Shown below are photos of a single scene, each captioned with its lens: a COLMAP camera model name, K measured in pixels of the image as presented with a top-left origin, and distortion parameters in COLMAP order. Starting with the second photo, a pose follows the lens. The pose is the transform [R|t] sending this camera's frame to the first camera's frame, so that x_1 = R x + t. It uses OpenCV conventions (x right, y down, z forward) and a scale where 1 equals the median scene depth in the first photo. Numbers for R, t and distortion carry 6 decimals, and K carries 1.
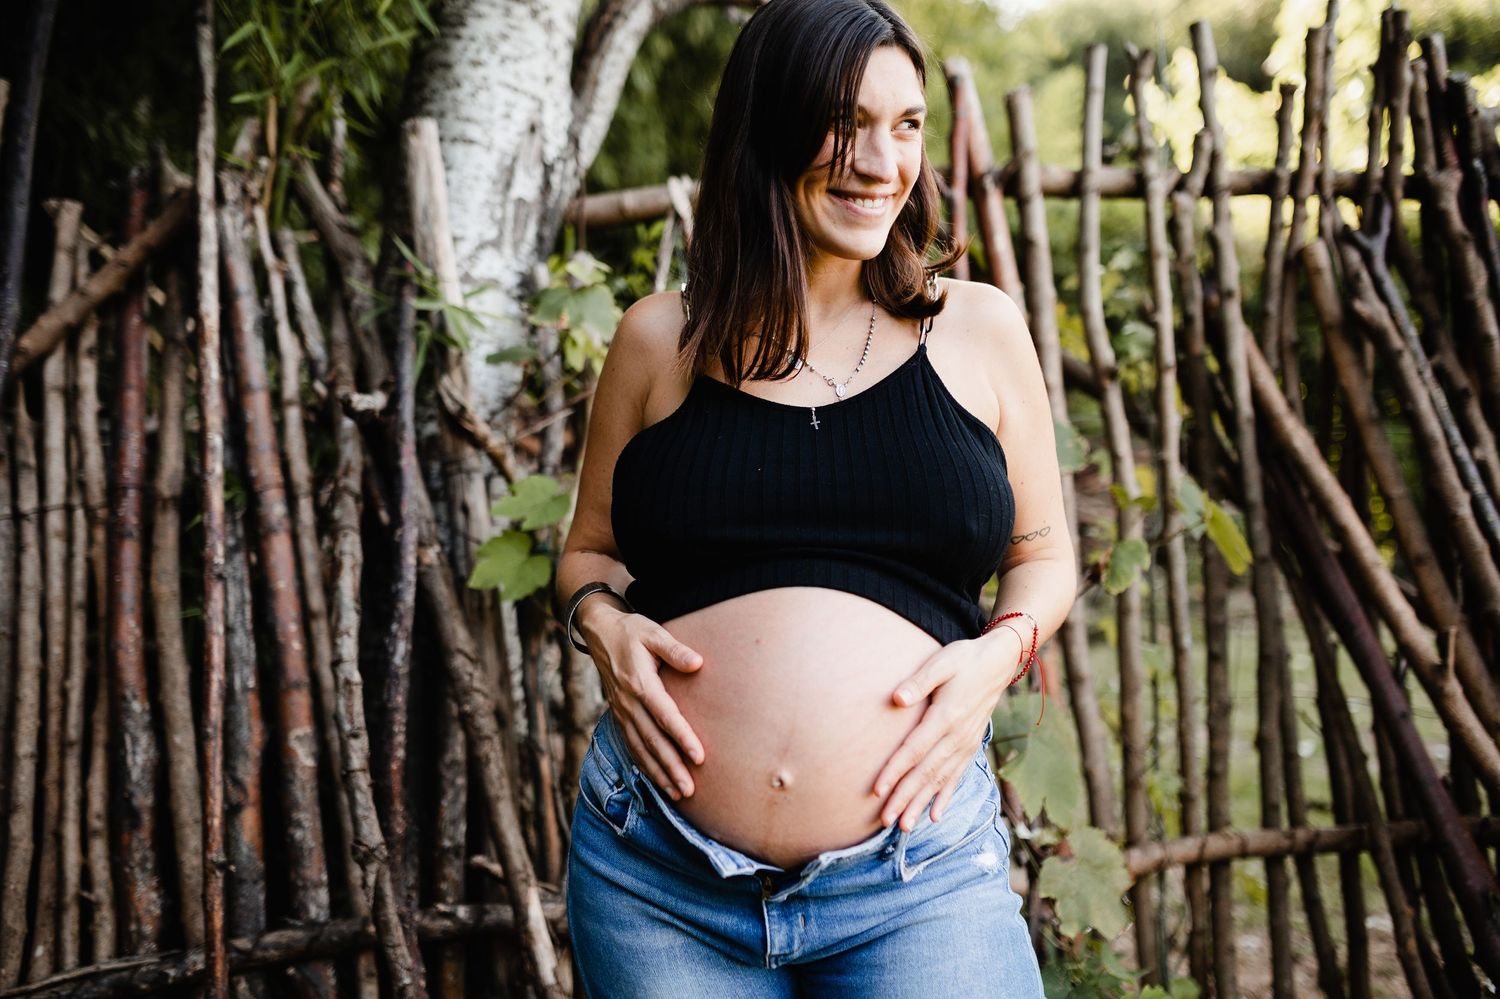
lens RADIAL K [[1470.9, 0, 743.6], [0, 1470.9, 531.4], [0, 0, 1]] dist [-0.067949, 0.138991]
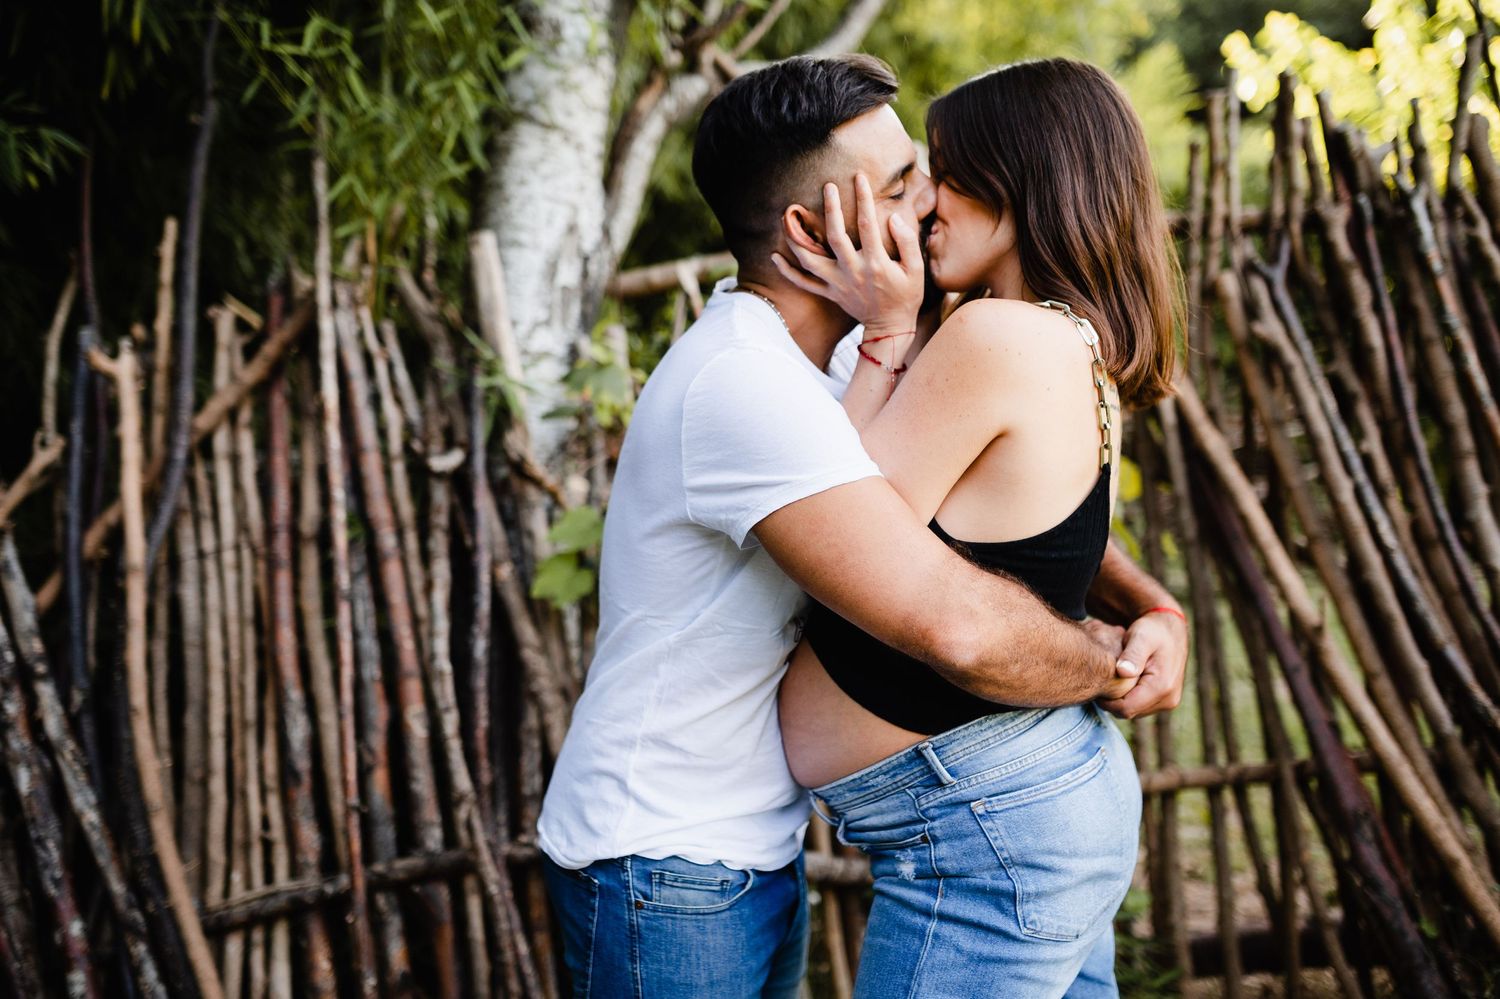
lens RADIAL K [[1544.2, 0, 758.6], [0, 1544.2, 543.9], [0, 0, 1]] dist [-0.076717, 0.124173]
pose [[0.992683, -0.044541, -0.112234, 0.160797], [0.047933, 0.998466, 0.027711, -0.034646], [0.110828, -0.032888, 0.993295, -0.324358]]
